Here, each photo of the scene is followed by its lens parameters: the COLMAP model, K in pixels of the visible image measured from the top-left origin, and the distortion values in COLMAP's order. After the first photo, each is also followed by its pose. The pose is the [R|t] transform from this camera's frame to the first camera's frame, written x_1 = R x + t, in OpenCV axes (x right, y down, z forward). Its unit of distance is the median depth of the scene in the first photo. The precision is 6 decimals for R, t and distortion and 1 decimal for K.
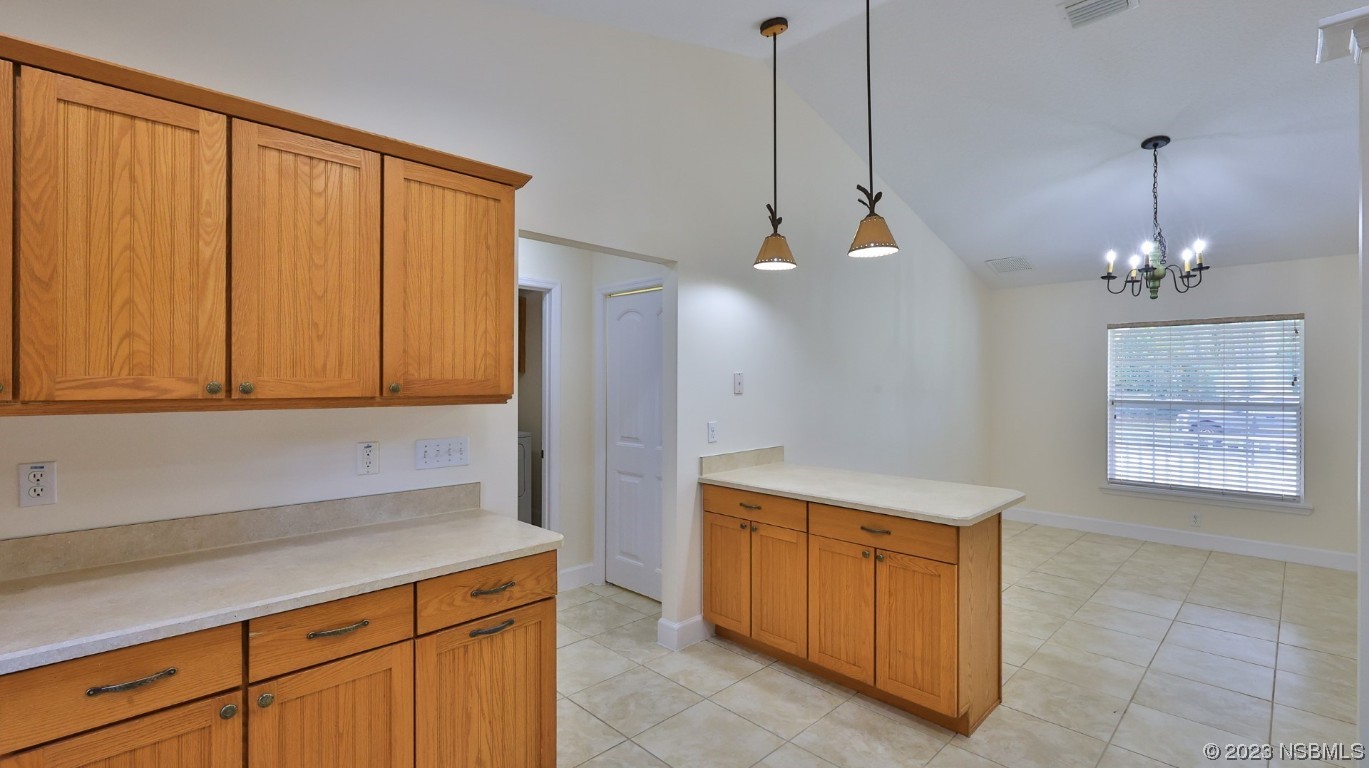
lens RADIAL K [[602.9, 0, 681.6], [0, 602.9, 381.8], [0, 0, 1]] dist [0.001811, 0.000092]
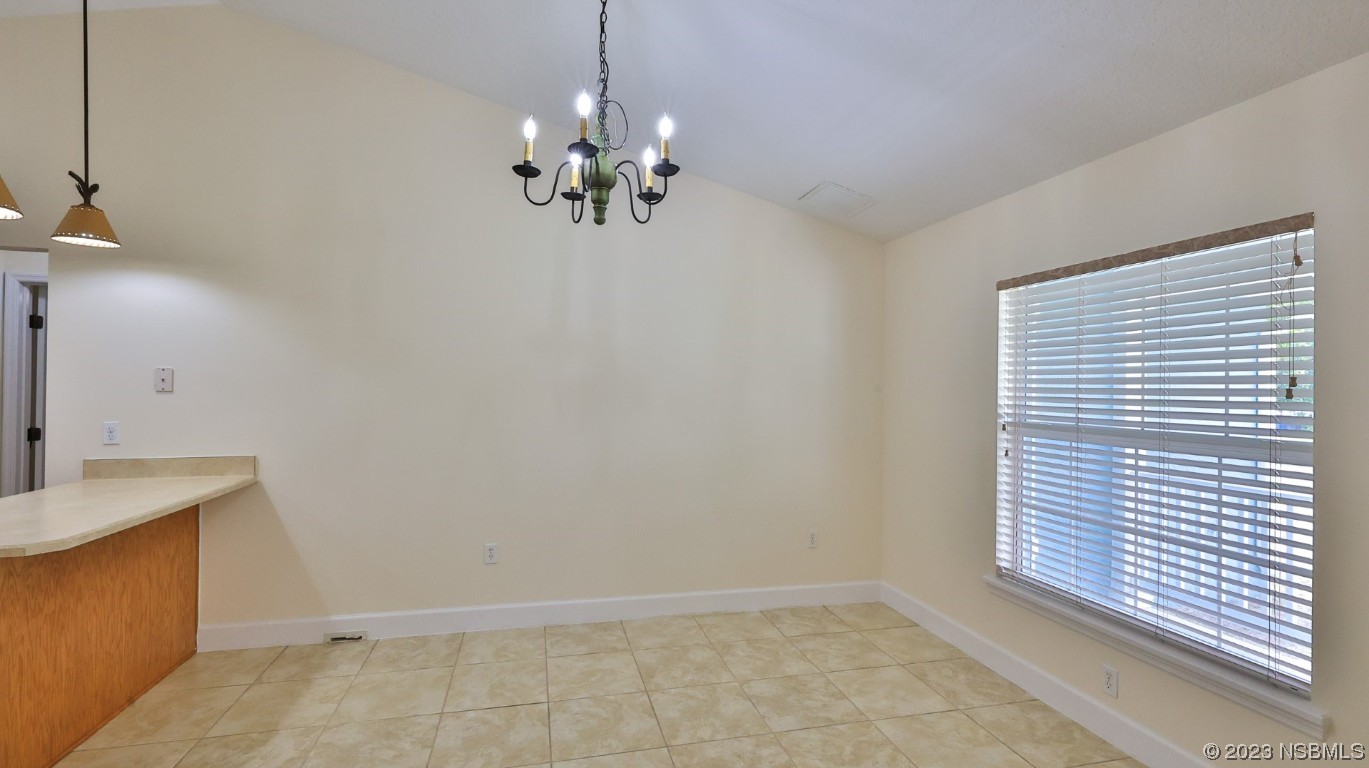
lens RADIAL K [[602.9, 0, 681.6], [0, 602.9, 381.8], [0, 0, 1]] dist [0.001811, 0.000092]
pose [[0.861046, 0.005511, -0.508498, 0.877233], [-0.009887, 0.999934, -0.005904, 0.001407], [0.508432, 0.010111, 0.861043, 0.462894]]
